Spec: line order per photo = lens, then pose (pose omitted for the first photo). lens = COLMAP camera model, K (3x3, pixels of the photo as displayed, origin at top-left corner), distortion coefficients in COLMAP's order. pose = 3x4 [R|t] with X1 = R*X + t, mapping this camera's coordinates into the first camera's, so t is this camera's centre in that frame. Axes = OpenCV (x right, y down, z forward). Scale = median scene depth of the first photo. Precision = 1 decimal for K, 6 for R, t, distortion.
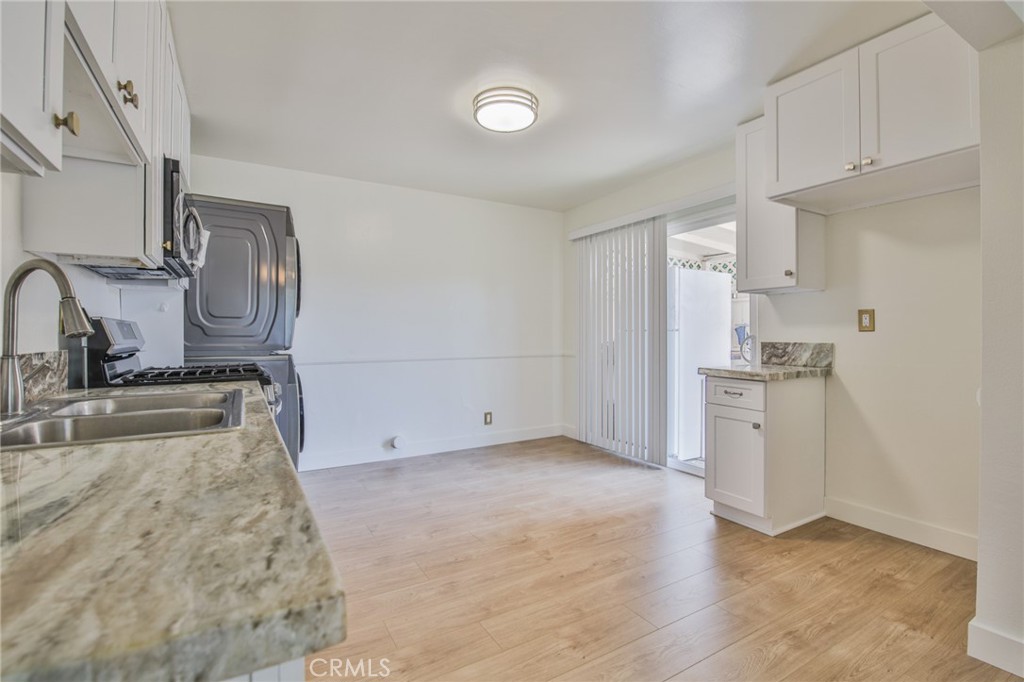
lens RADIAL K [[464.6, 0, 509.9], [0, 464.6, 336.4], [0, 0, 1]] dist [-0.015233, -0.001801]
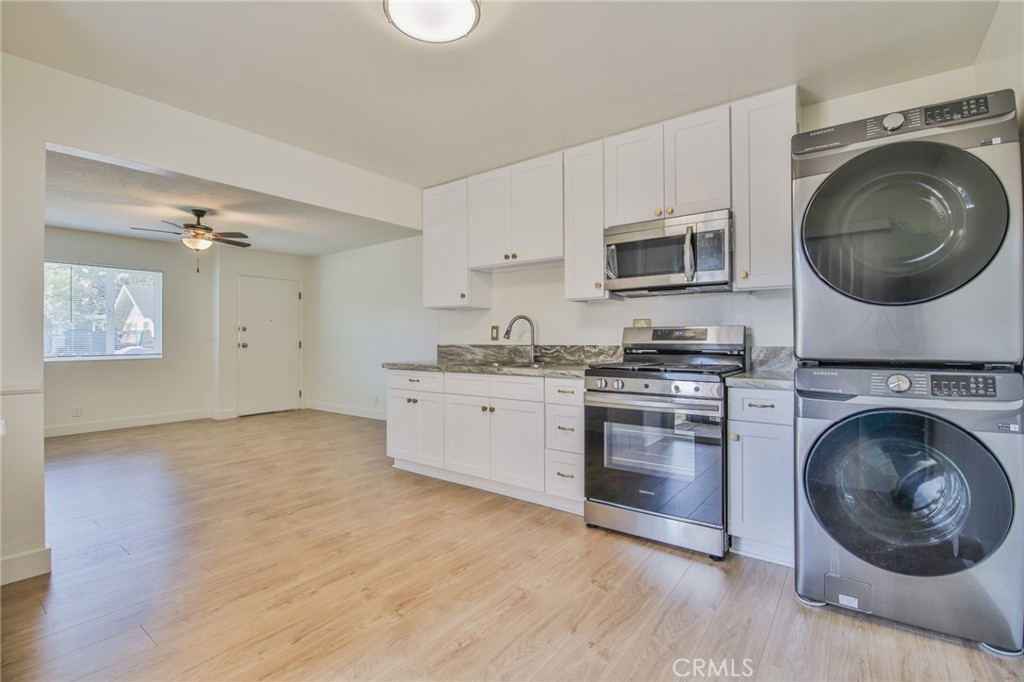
lens RADIAL K [[464.6, 0, 516.2], [0, 464.6, 337.6], [0, 0, 1]] dist [-0.015233, -0.001801]
pose [[-0.916802, 0.005169, -0.399308, 0.131959], [0.005054, 0.999986, 0.001340, -0.004886], [0.399310, -0.000790, -0.916816, 1.484624]]
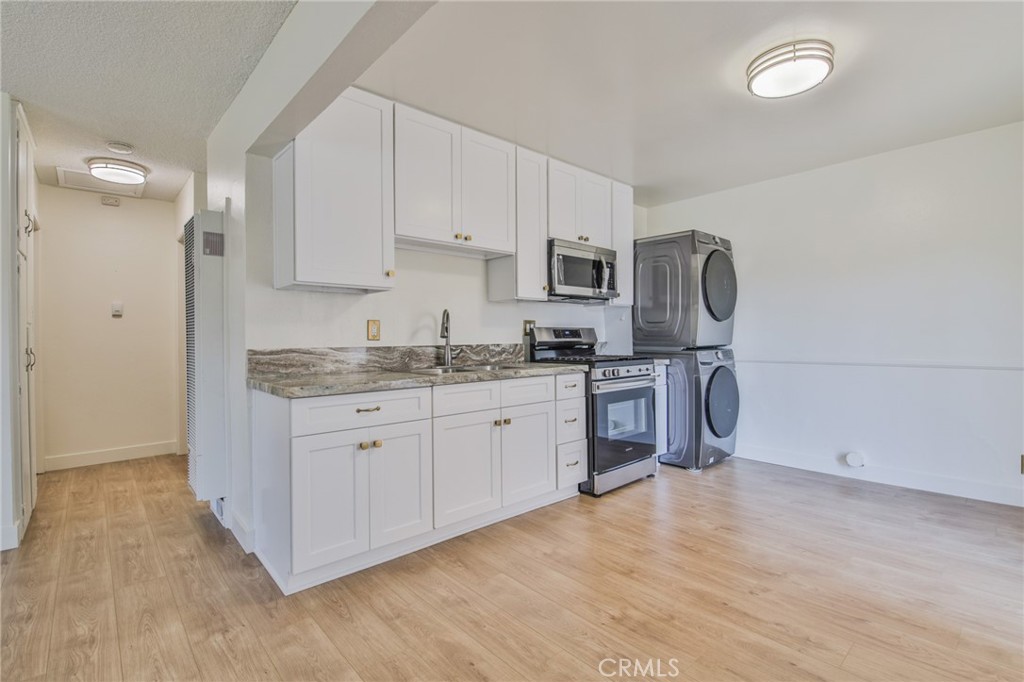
lens RADIAL K [[464.6, 0, 510.7], [0, 464.6, 338.9], [0, 0, 1]] dist [-0.015233, -0.001801]
pose [[0.201567, 0.004012, -0.979466, 0.641363], [0.005649, 0.999970, 0.005258, -0.002020], [0.979458, -0.006593, 0.201538, 0.294883]]
